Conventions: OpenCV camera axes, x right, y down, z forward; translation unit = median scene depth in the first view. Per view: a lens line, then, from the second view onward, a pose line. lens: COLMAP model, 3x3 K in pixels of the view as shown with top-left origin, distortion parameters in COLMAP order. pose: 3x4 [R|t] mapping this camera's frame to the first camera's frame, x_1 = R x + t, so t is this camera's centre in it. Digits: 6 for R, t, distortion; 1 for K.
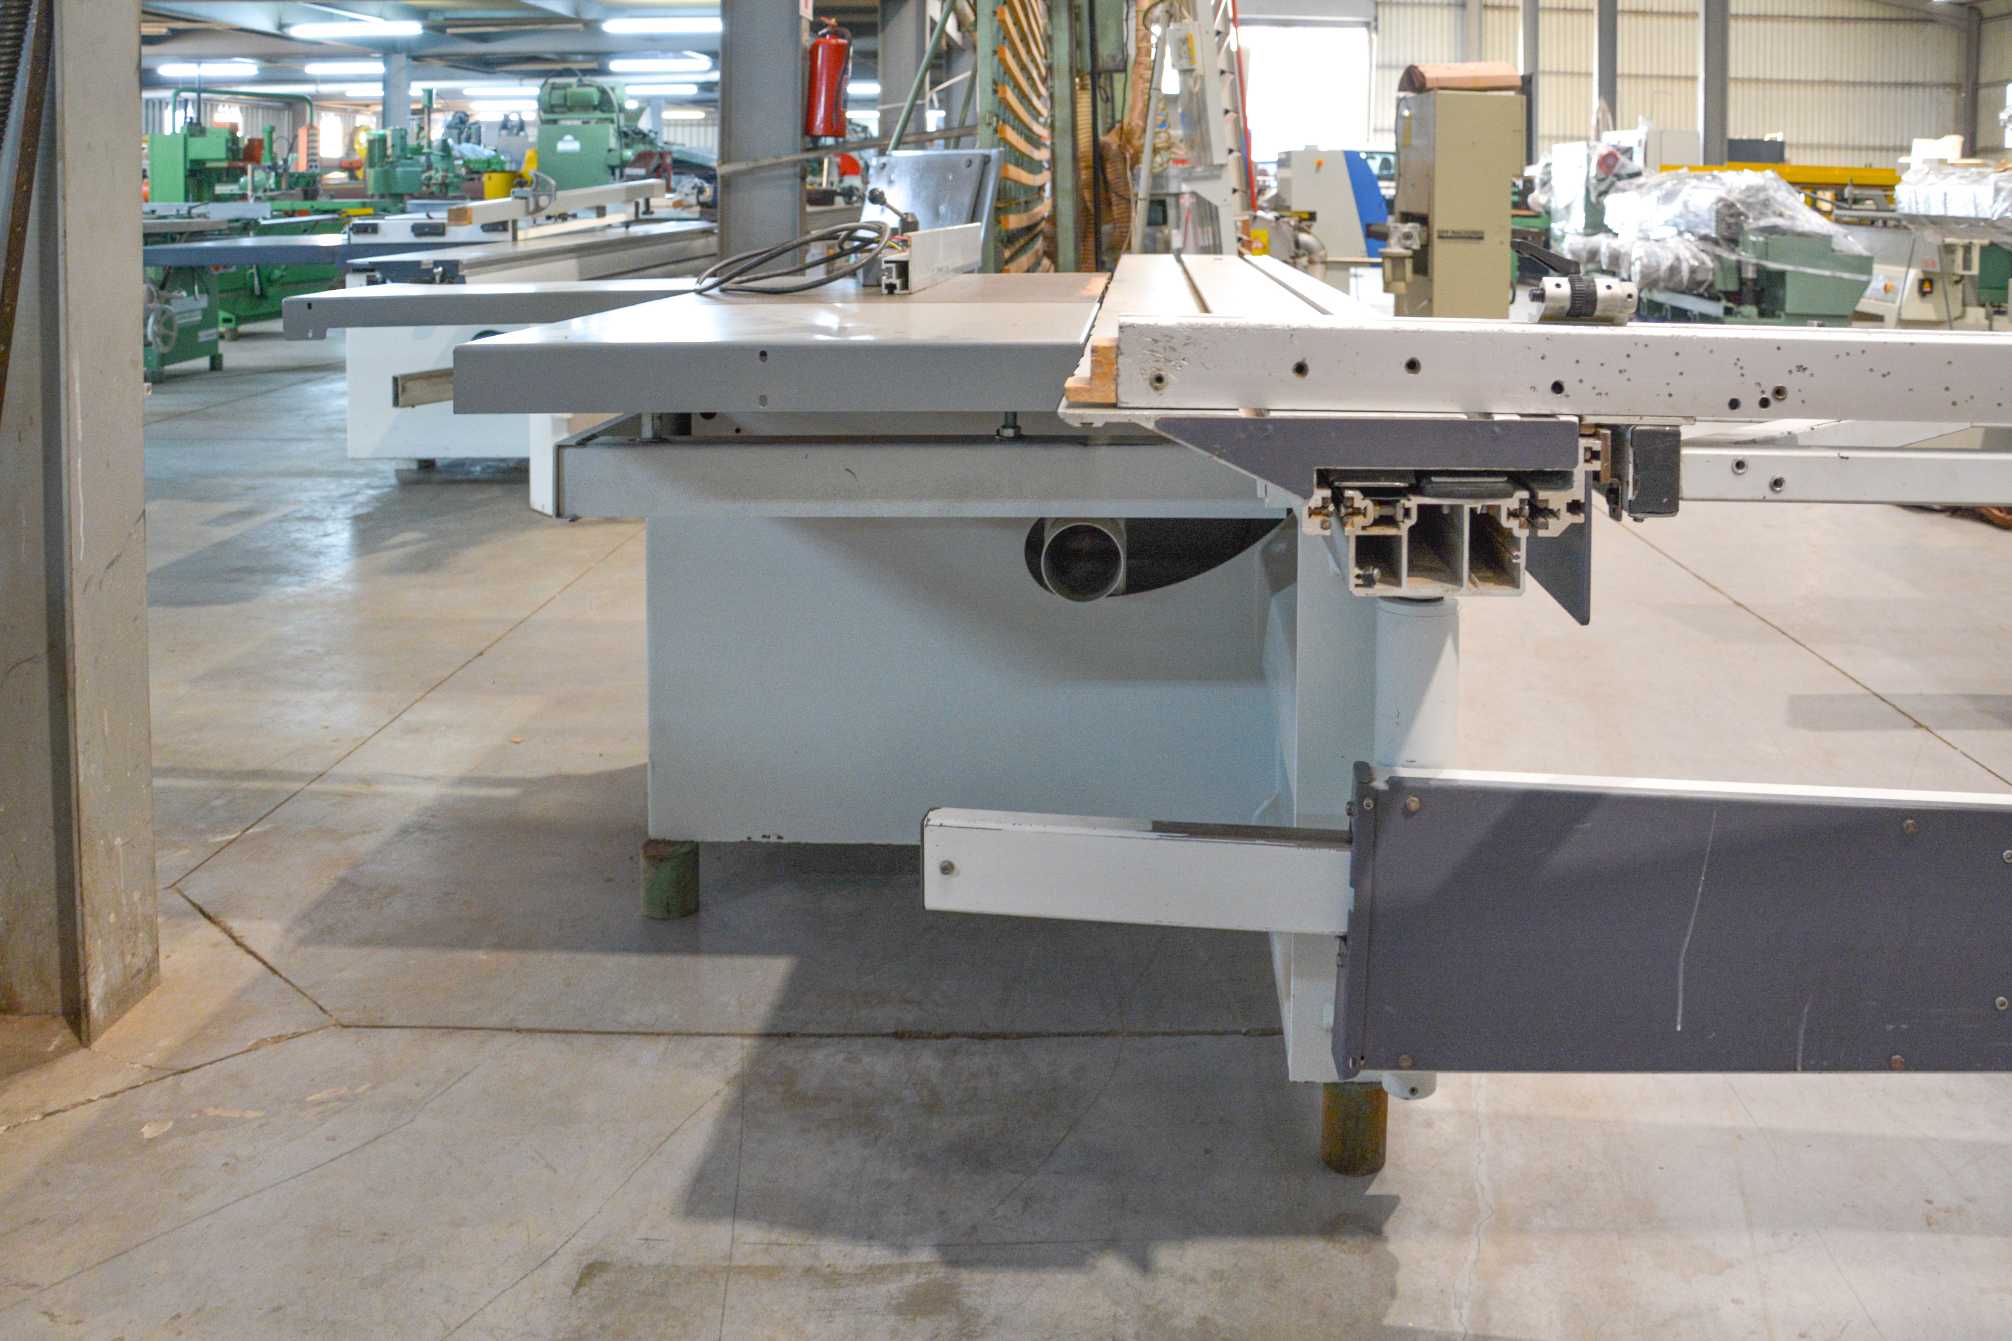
lens RADIAL K [[1885.7, 0, 1010.2], [0, 1885.7, 613.1], [0, 0, 1]] dist [-0.179381, 0.160901]
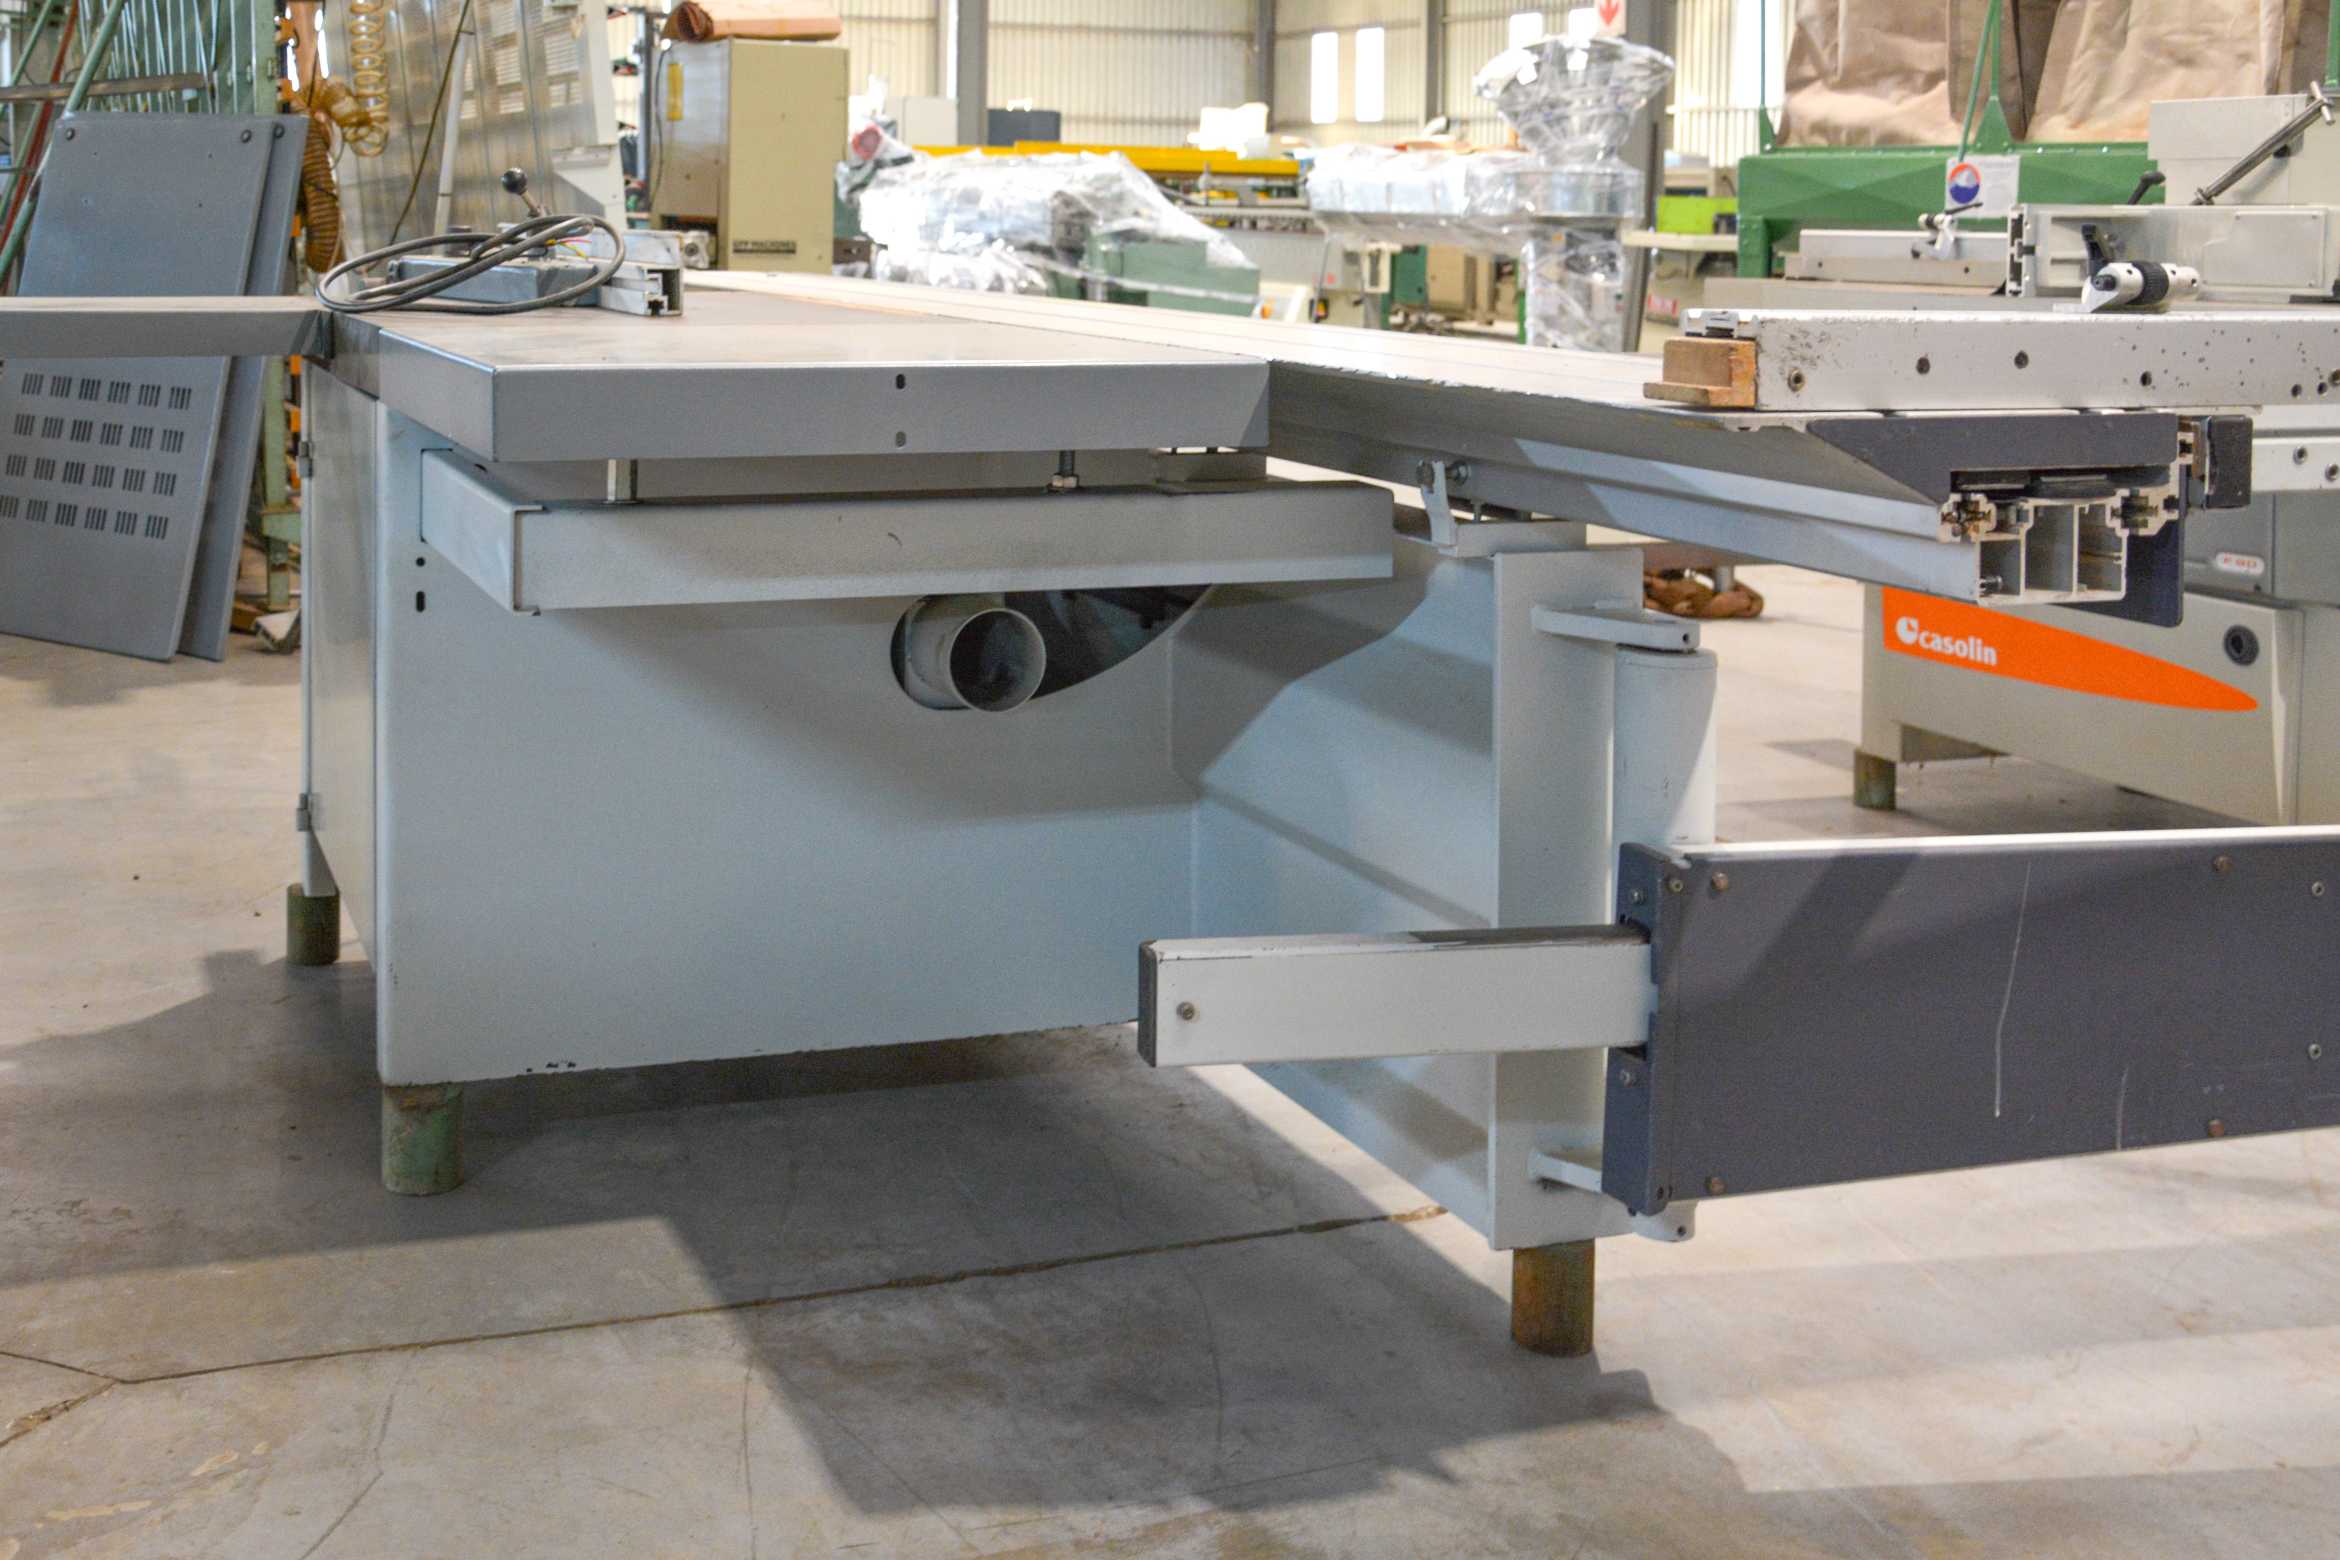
lens RADIAL K [[2751.8, 0, 996.2], [0, 2751.8, 777.4], [0, 0, 1]] dist [-0.097013, 0.406689]
pose [[0.936974, -0.061763, 0.343898, -0.530699], [0.065386, 0.997859, 0.001065, 0.030129], [-0.343227, 0.021488, 0.939007, -0.083919]]
